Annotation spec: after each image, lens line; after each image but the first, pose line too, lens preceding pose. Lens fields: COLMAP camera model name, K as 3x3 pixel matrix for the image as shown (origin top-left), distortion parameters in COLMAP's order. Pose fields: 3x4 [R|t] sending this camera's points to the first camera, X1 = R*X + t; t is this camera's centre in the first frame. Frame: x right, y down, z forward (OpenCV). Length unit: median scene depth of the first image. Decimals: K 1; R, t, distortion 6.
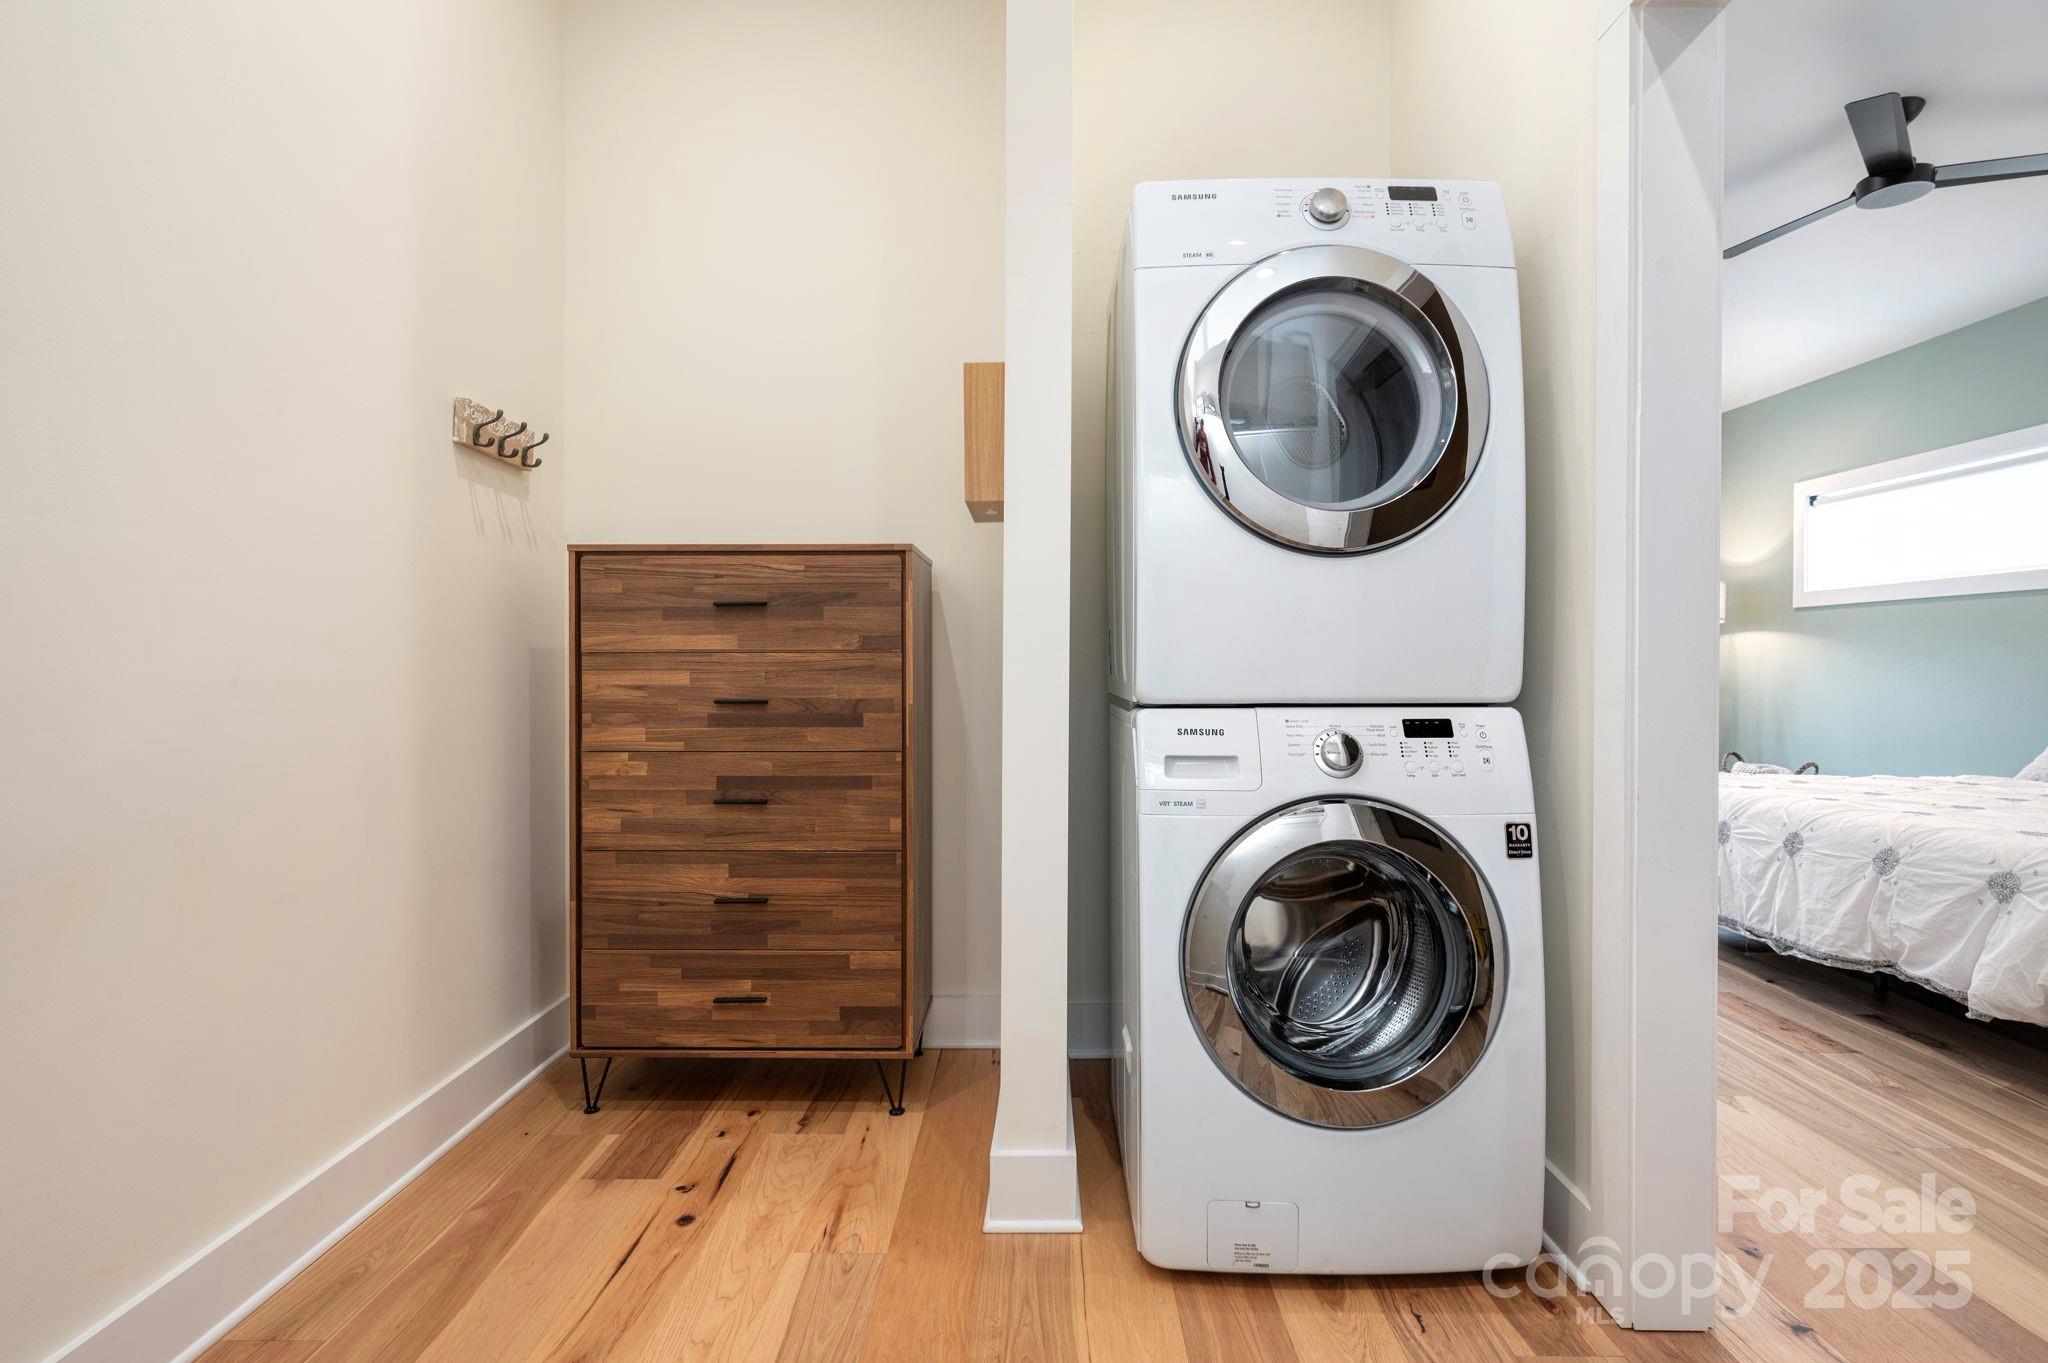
lens RADIAL K [[1035.2, 0, 1023.7], [0, 1035.2, 679.7], [0, 0, 1]] dist [0.001348, -0.000249]
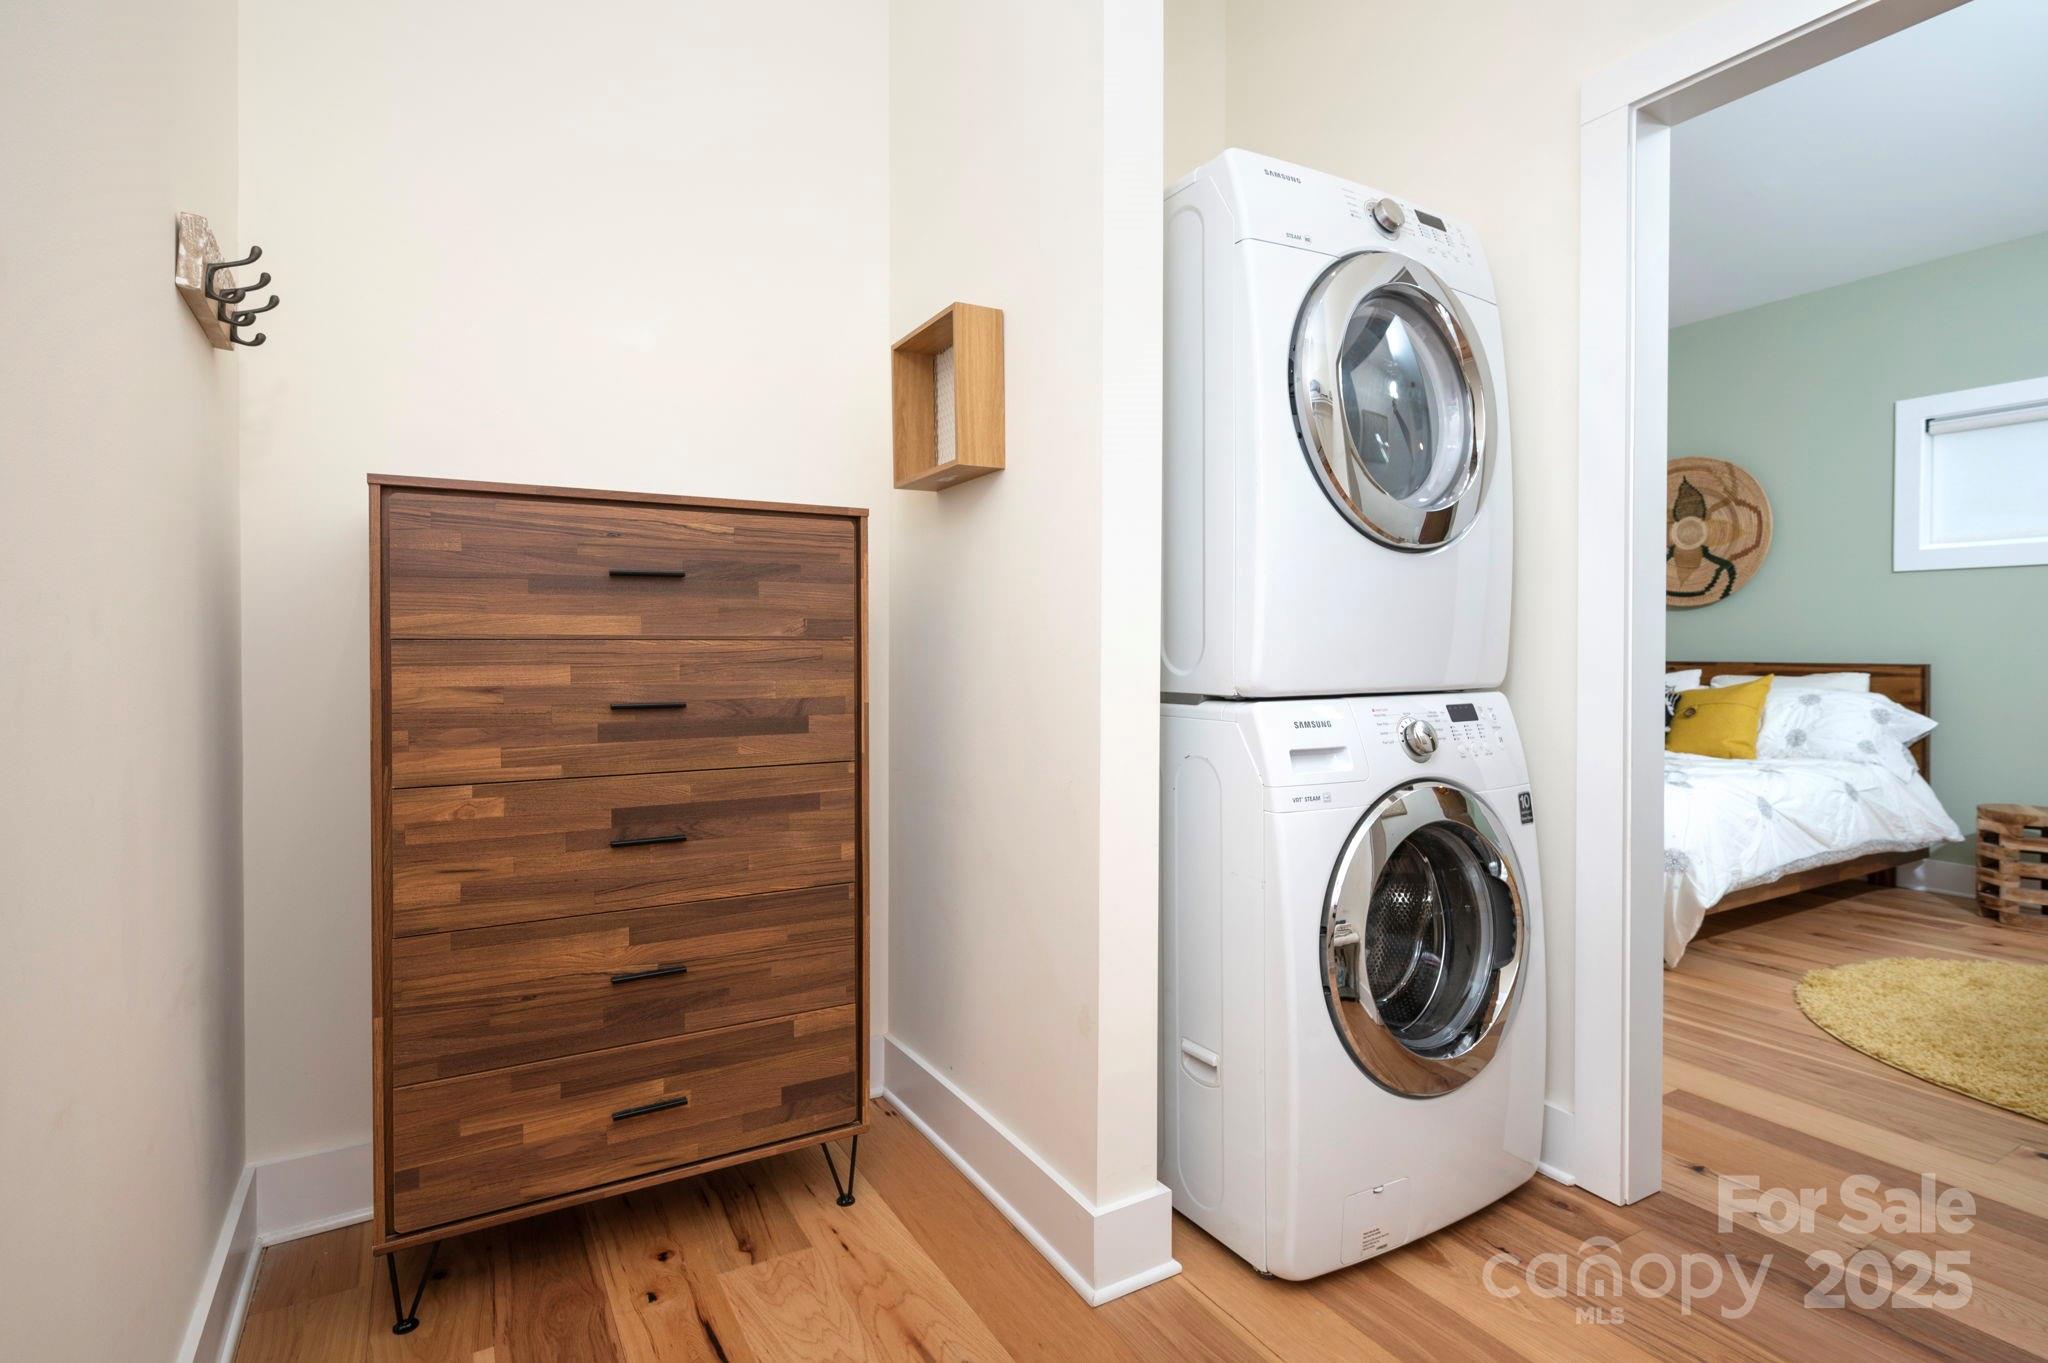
lens RADIAL K [[1035.2, 0, 1028.1], [0, 1035.2, 663.6], [0, 0, 1]] dist [0.001348, -0.000249]
pose [[0.853316, -0.008722, 0.521321, -0.426713], [0.008289, 0.999961, 0.003161, -0.009230], [-0.521328, 0.001624, 0.853355, 0.226087]]
